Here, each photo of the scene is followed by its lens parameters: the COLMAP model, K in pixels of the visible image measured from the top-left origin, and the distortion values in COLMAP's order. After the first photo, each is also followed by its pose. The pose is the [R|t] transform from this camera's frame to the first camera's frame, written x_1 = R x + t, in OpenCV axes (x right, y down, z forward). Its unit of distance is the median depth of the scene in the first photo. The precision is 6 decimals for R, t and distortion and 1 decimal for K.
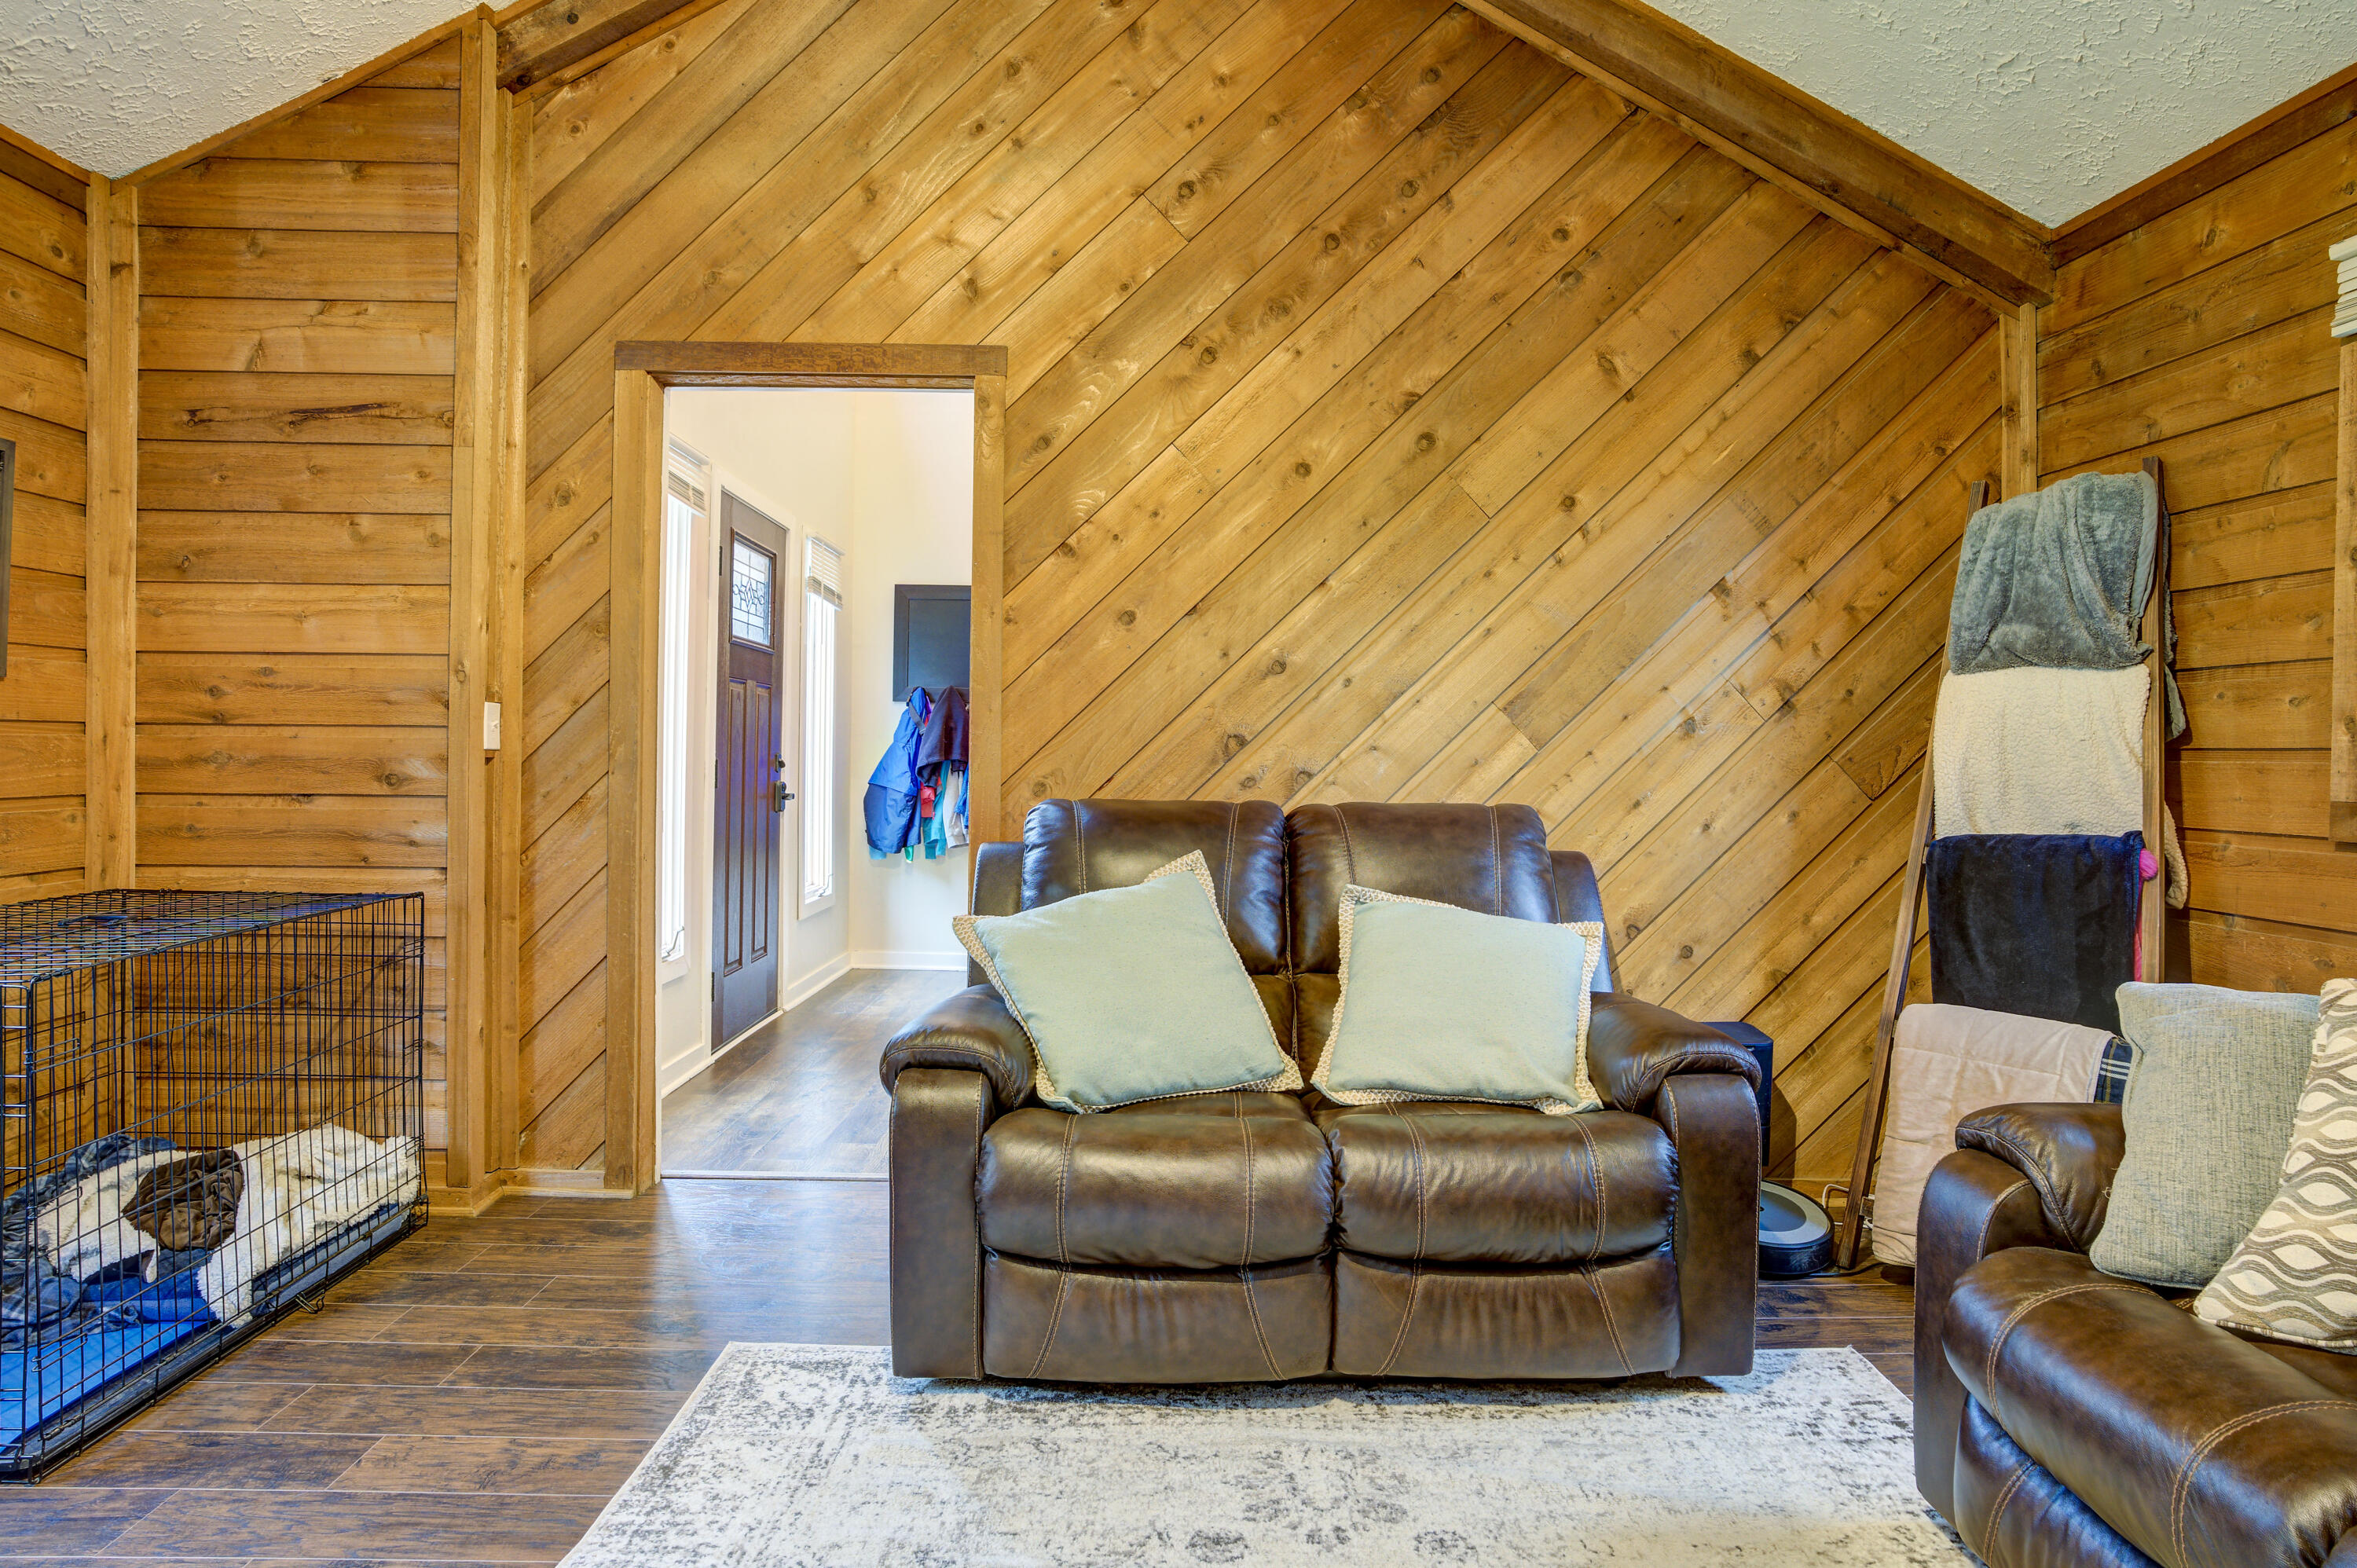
lens RADIAL K [[1303.1, 0, 1178.5], [0, 1303.1, 784.0], [0, 0, 1]] dist [-0.047943, 0.027301]
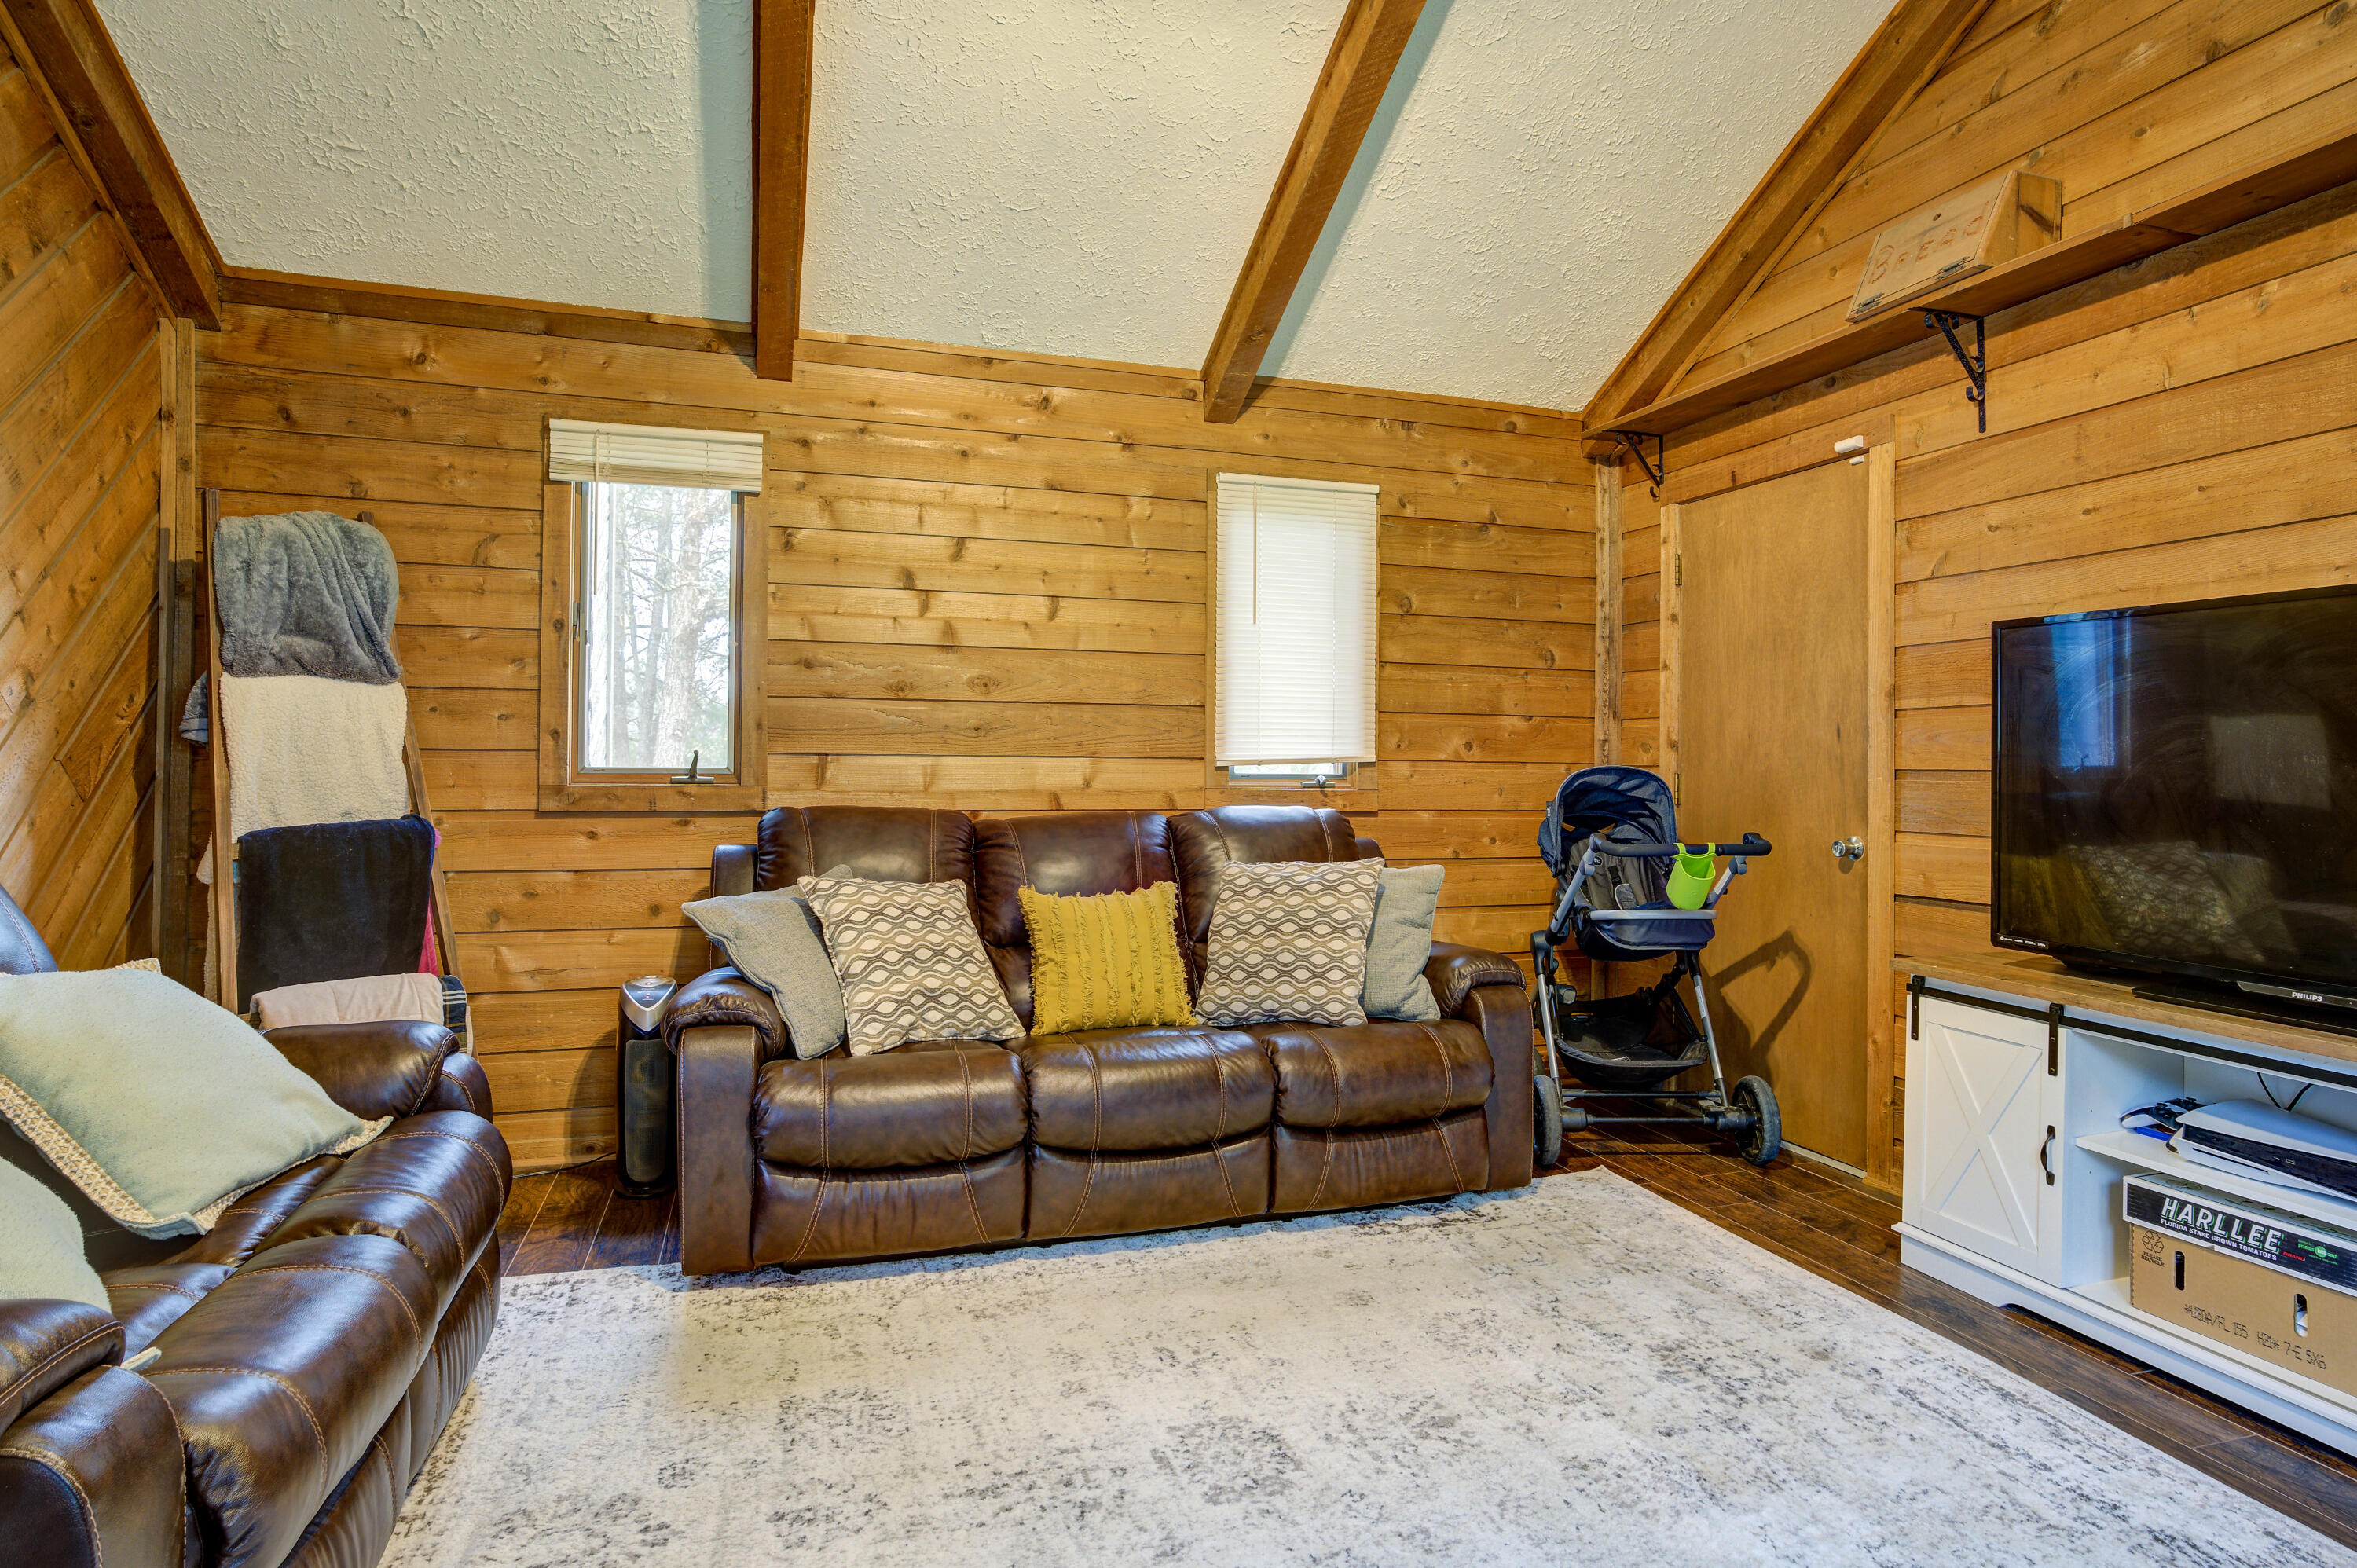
lens RADIAL K [[1303.1, 0, 1178.5], [0, 1303.1, 784.0], [0, 0, 1]] dist [-0.047943, 0.027301]
pose [[-0.278295, -0.031014, 0.959995, -0.654429], [0.009478, 0.999341, 0.035033, -0.029158], [-0.960449, 0.018848, -0.277817, 0.595956]]
